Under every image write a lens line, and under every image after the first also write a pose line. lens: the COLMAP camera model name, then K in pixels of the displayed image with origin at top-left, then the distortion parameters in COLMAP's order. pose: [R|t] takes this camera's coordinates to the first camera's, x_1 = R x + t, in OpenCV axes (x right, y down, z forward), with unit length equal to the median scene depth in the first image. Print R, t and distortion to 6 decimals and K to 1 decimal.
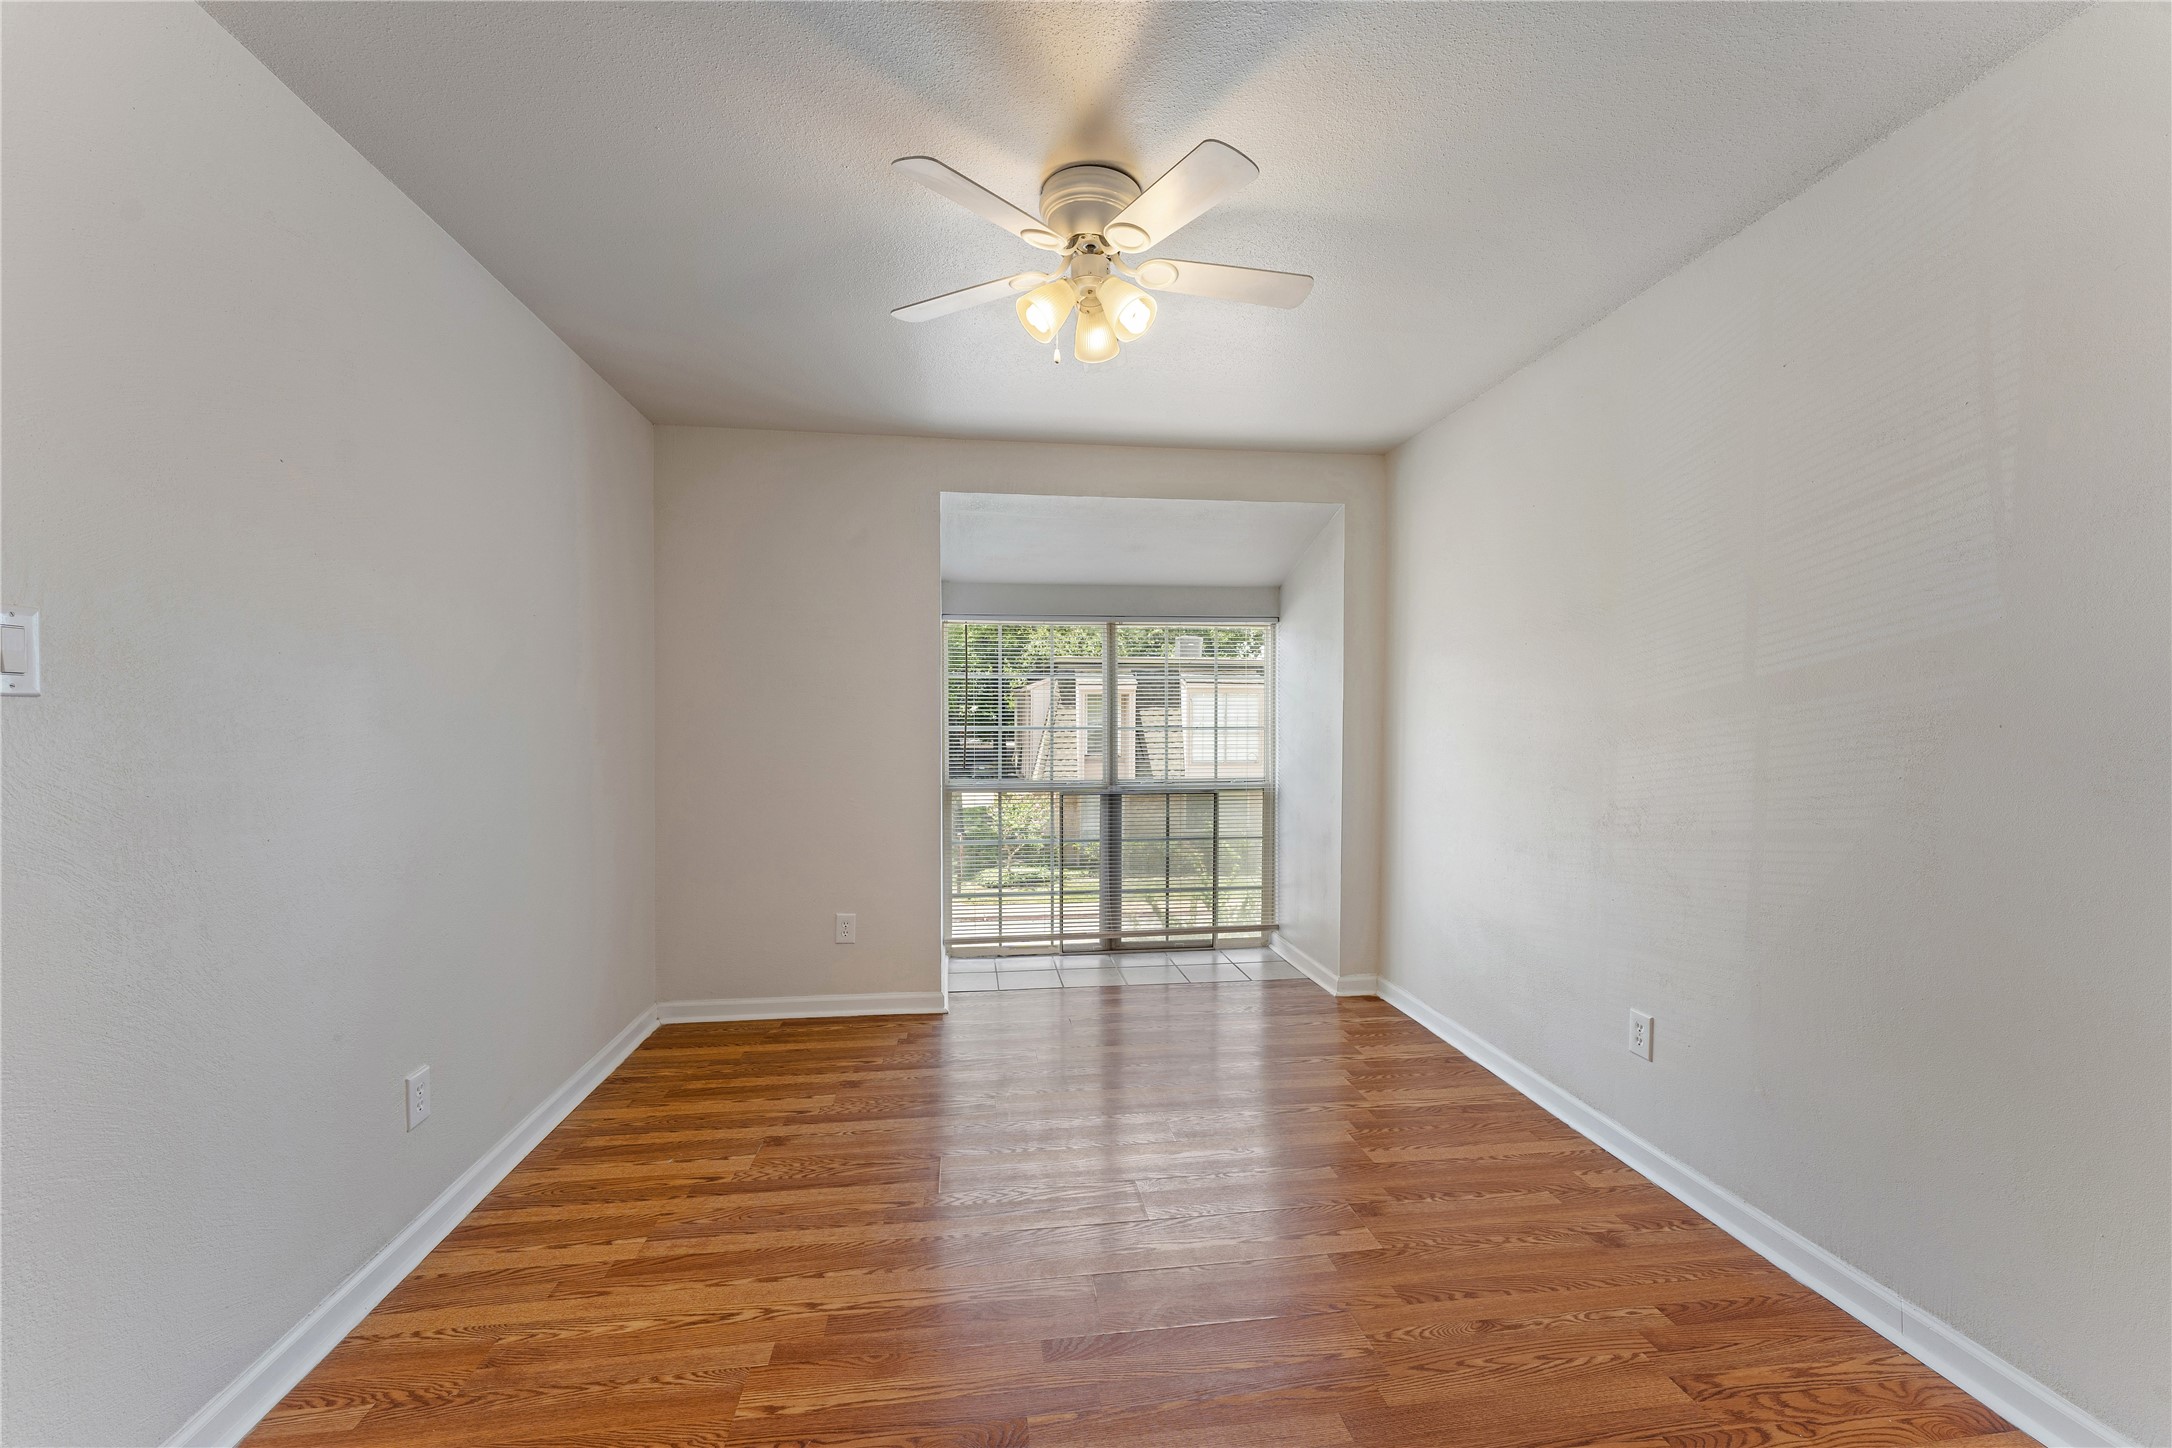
lens RADIAL K [[884.6, 0, 1086.7], [0, 884.6, 727.2], [0, 0, 1]] dist [0.000398, -0.000922]
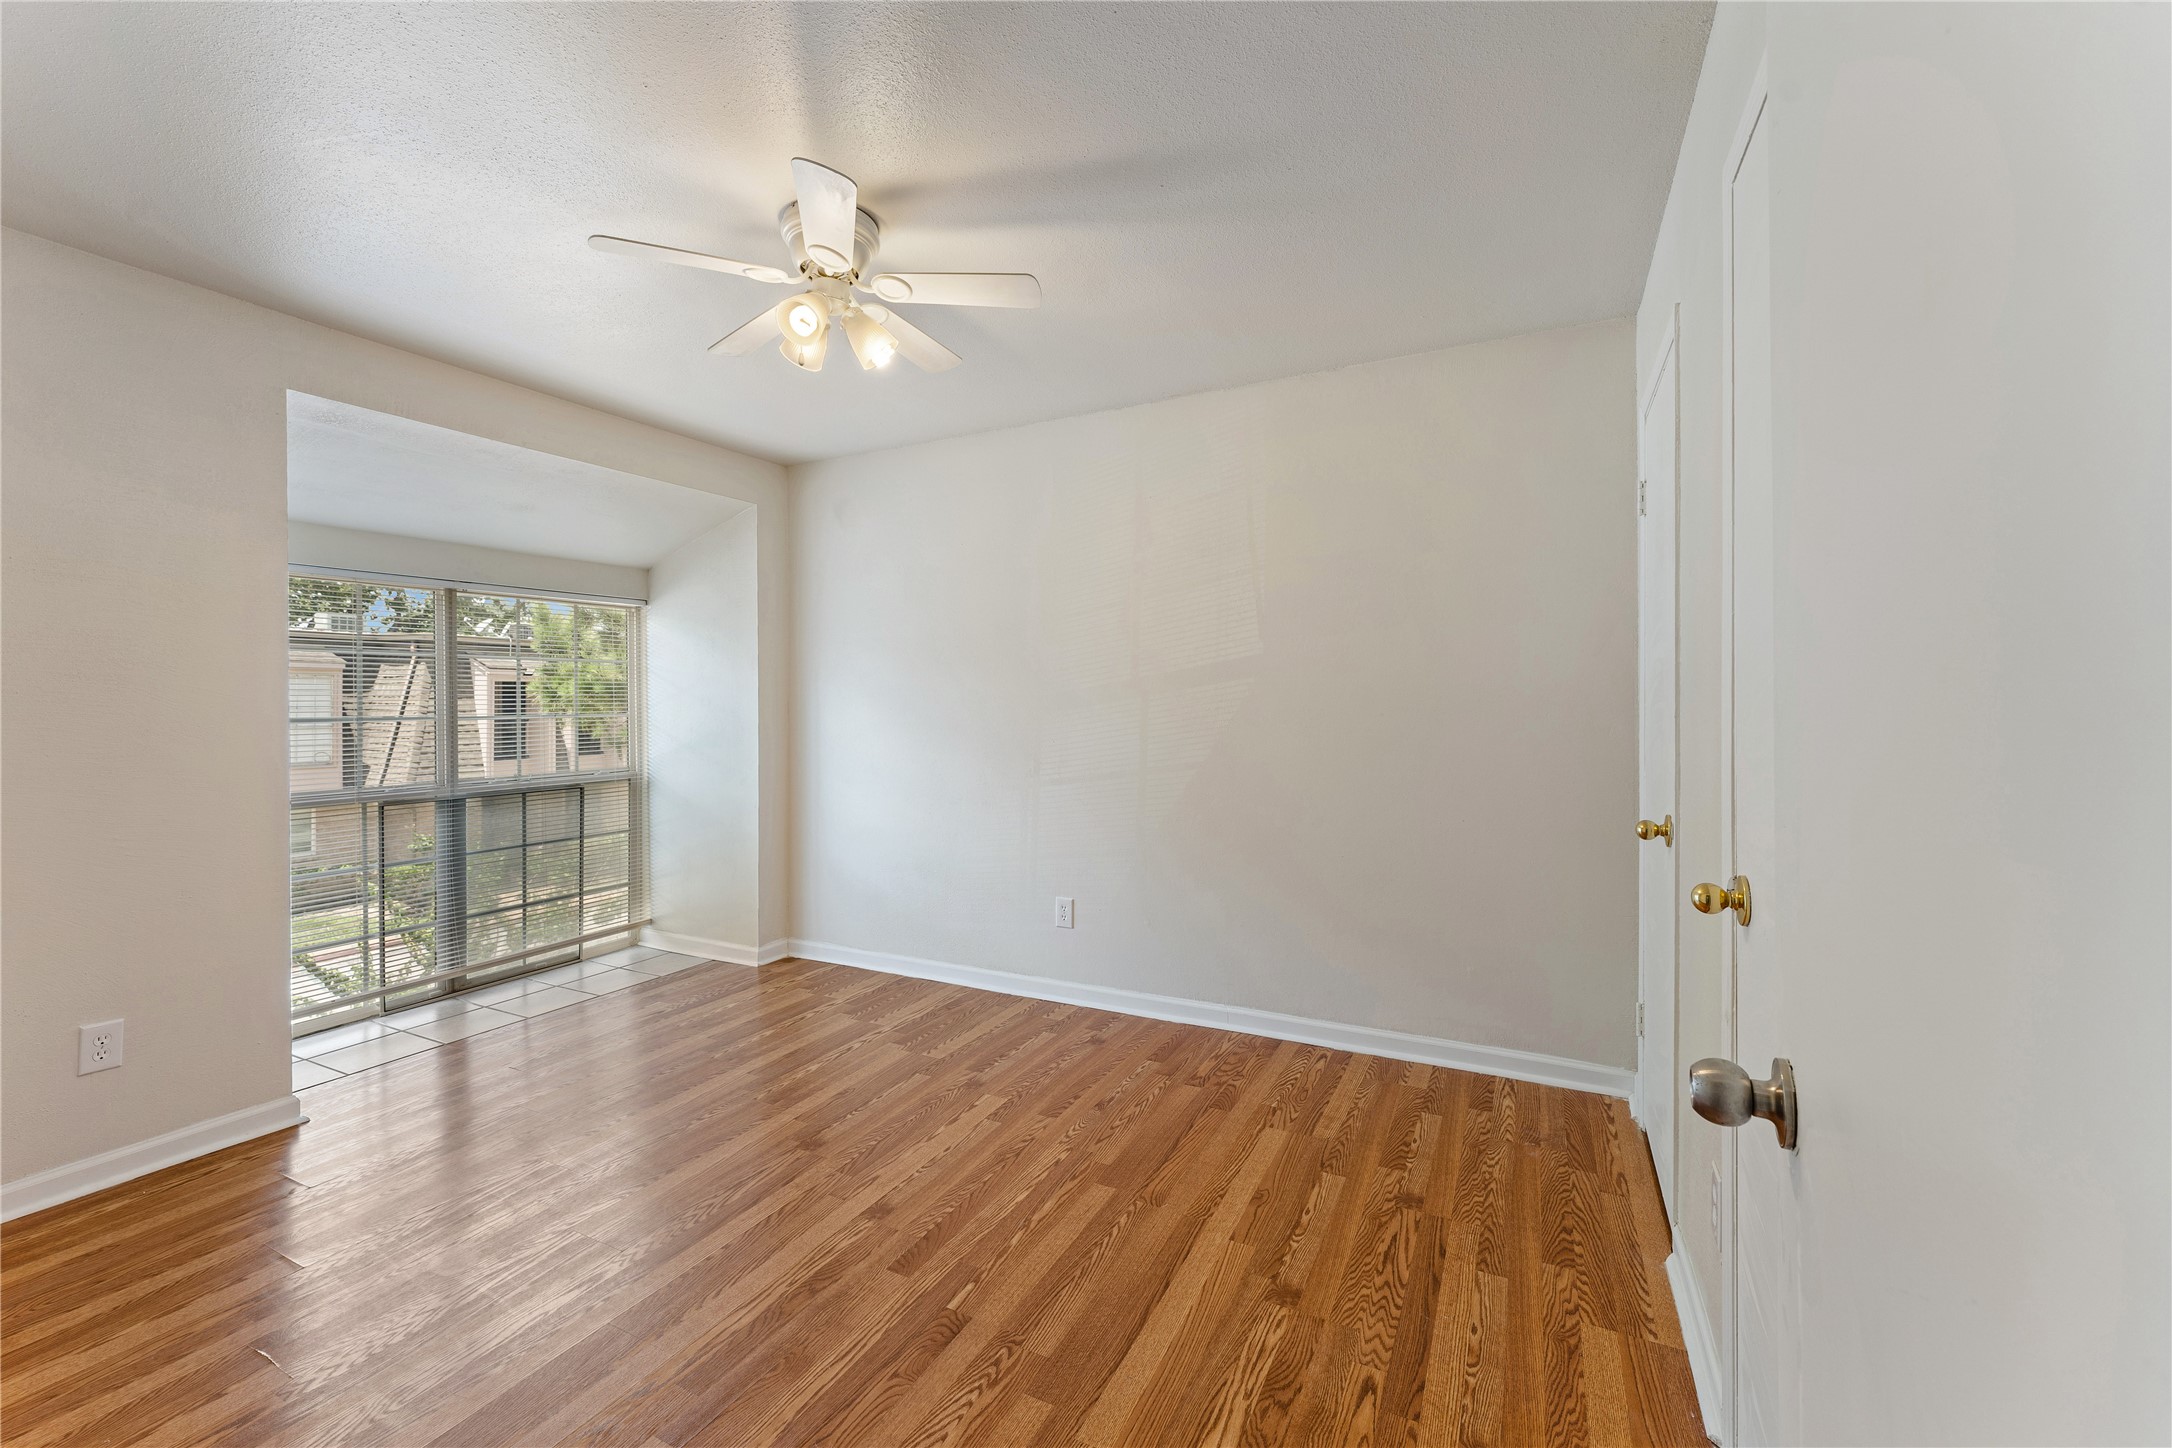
lens RADIAL K [[884.6, 0, 1081.5], [0, 884.6, 691.1], [0, 0, 1]] dist [0.000398, -0.000922]
pose [[0.568265, 0.006501, 0.822820, -0.381675], [0.015410, 0.999709, -0.018542, 0.000014], [-0.822701, 0.023216, 0.567999, 0.074375]]
